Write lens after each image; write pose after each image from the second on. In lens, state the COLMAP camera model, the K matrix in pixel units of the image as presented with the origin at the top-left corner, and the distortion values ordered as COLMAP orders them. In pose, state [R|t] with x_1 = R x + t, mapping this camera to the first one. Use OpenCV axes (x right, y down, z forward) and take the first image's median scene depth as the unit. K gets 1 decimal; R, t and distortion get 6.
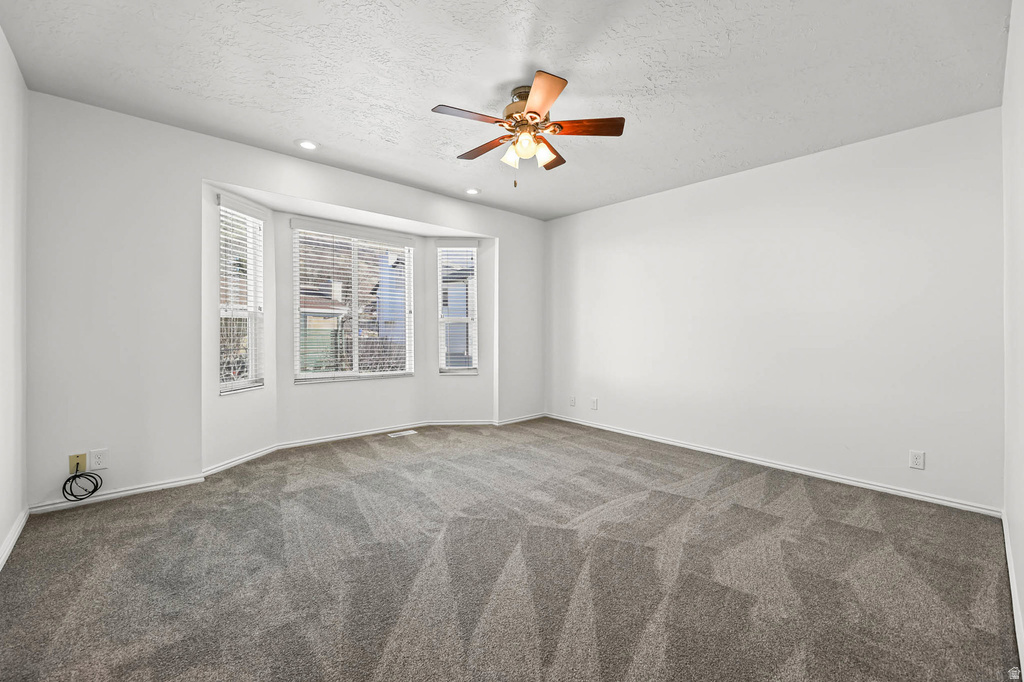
lens RADIAL K [[421.0, 0, 513.9], [0, 421.0, 336.6], [0, 0, 1]] dist [-0.001059, -0.002040]
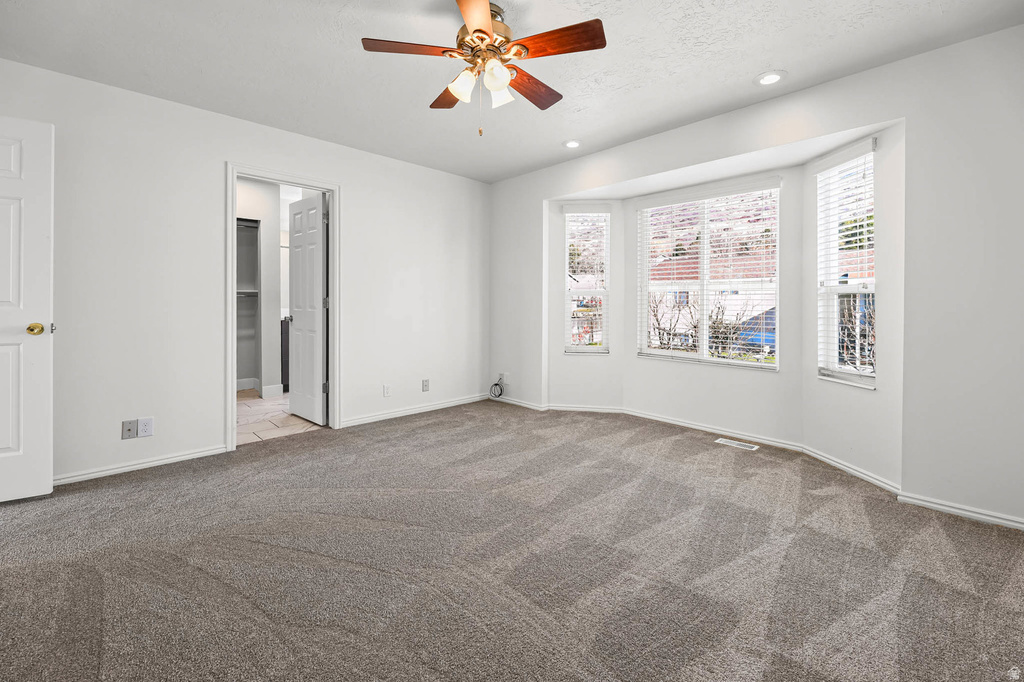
lens RADIAL K [[421.0, 0, 514.4], [0, 421.0, 343.1], [0, 0, 1]] dist [-0.001059, -0.002040]
pose [[0.024284, 0.102499, -0.994437, 0.608567], [-0.001421, 0.994733, 0.102495, -0.037580], [0.999704, -0.001076, 0.024302, 0.728636]]
